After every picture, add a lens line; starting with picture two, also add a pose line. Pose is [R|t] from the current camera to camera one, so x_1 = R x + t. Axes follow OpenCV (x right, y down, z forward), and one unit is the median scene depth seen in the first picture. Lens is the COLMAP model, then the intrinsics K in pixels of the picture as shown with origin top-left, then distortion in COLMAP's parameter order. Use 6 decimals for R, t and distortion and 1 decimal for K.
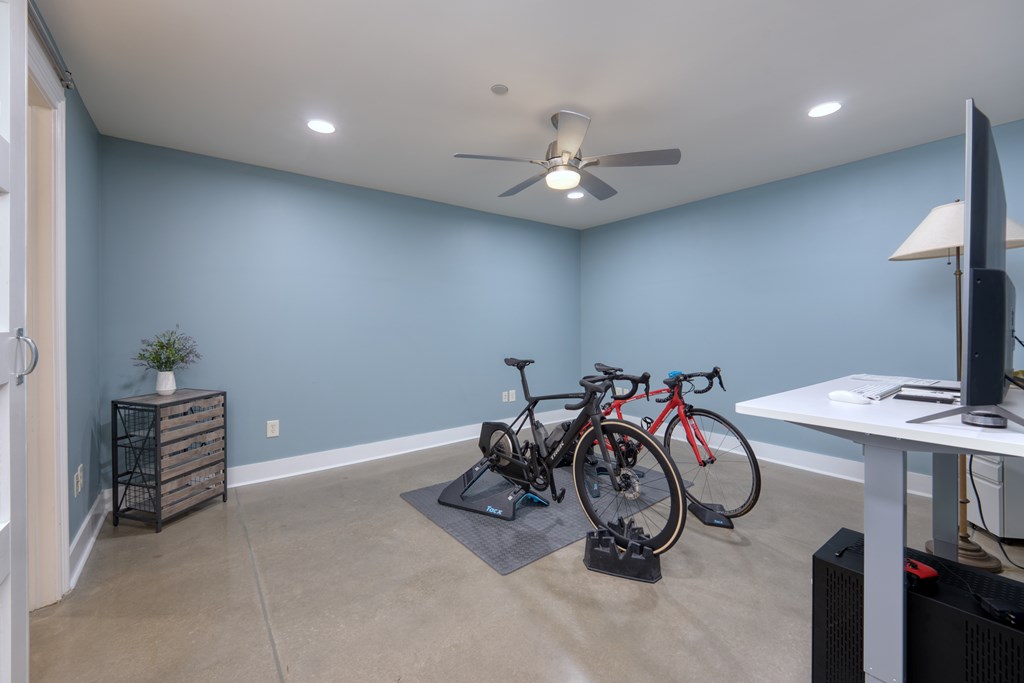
lens RADIAL K [[396.6, 0, 512.9], [0, 396.6, 333.5], [0, 0, 1]] dist [-0.006666, 0.000870]
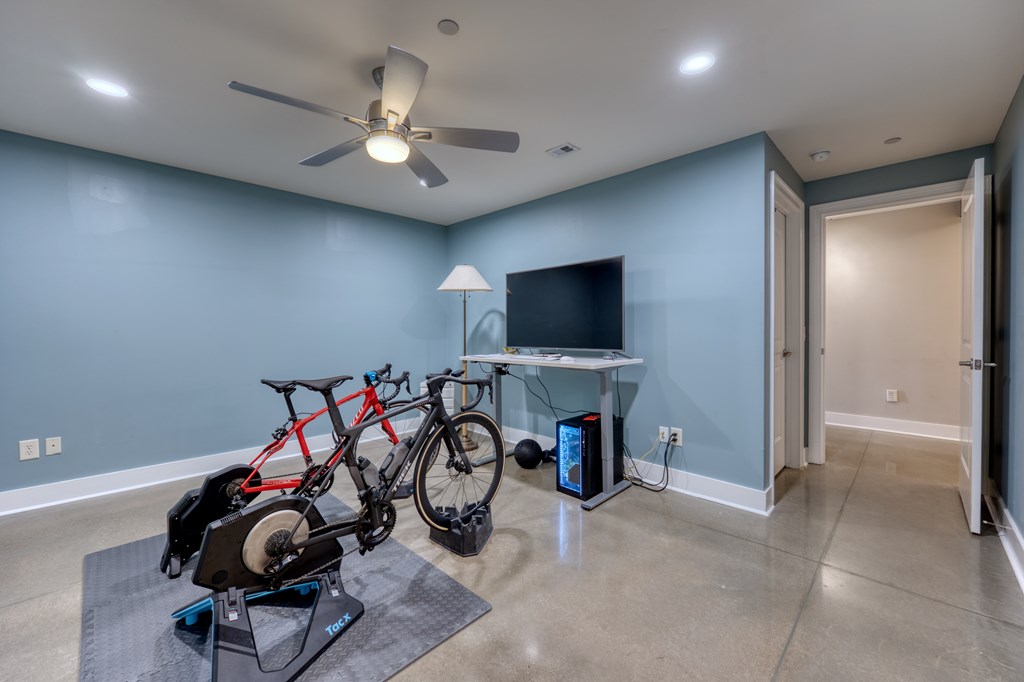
lens RADIAL K [[396.6, 0, 512.9], [0, 396.6, 333.0], [0, 0, 1]] dist [-0.006666, 0.000870]
pose [[-0.096107, -0.010843, 0.995312, -0.854398], [0.027018, 0.999544, 0.013498, -0.010968], [-0.995004, 0.028189, -0.095770, 0.971773]]
